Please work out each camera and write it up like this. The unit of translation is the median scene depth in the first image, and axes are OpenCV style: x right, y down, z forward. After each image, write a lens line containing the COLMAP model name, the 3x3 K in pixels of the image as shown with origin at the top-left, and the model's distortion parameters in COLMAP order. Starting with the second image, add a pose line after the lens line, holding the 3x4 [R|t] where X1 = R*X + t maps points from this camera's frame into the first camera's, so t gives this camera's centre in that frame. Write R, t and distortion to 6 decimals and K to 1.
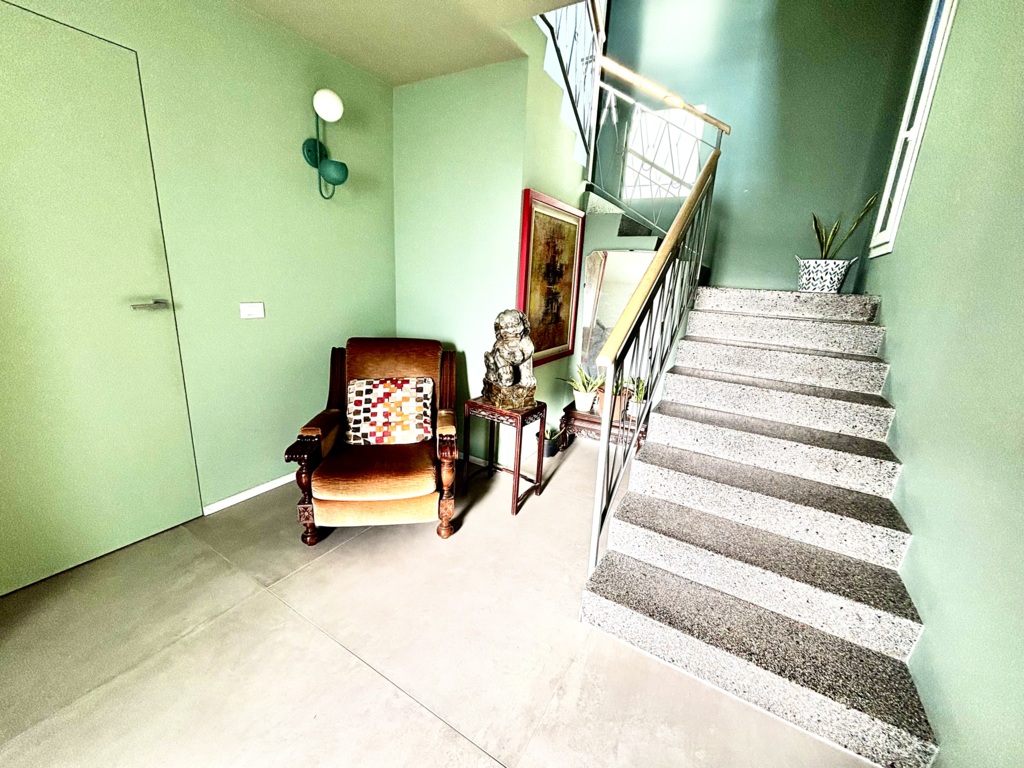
lens RADIAL K [[413.4, 0, 509.8], [0, 413.4, 382.9], [0, 0, 1]] dist [-0.002937, -0.000241]
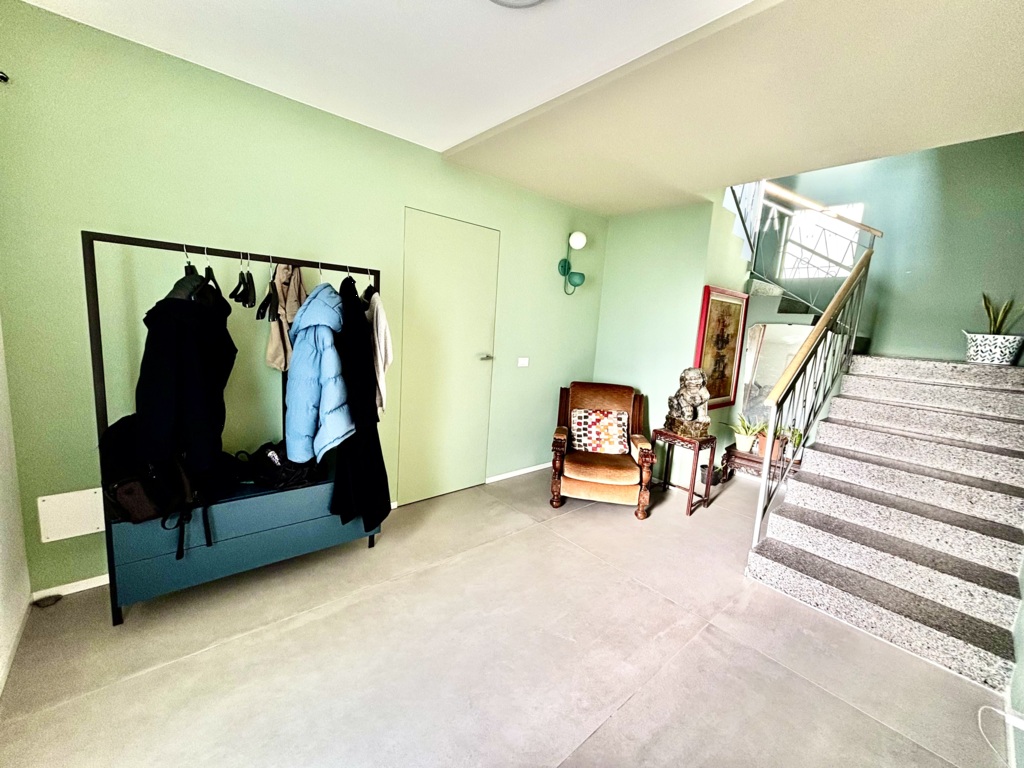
lens RADIAL K [[412.1, 0, 510.9], [0, 412.1, 377.9], [0, 0, 1]] dist [-0.001623, -0.000207]
pose [[0.949462, 0.051841, -0.309570, -0.145421], [-0.092689, 0.988591, -0.118727, 0.083519], [0.299883, 0.141420, 0.943435, -0.517457]]
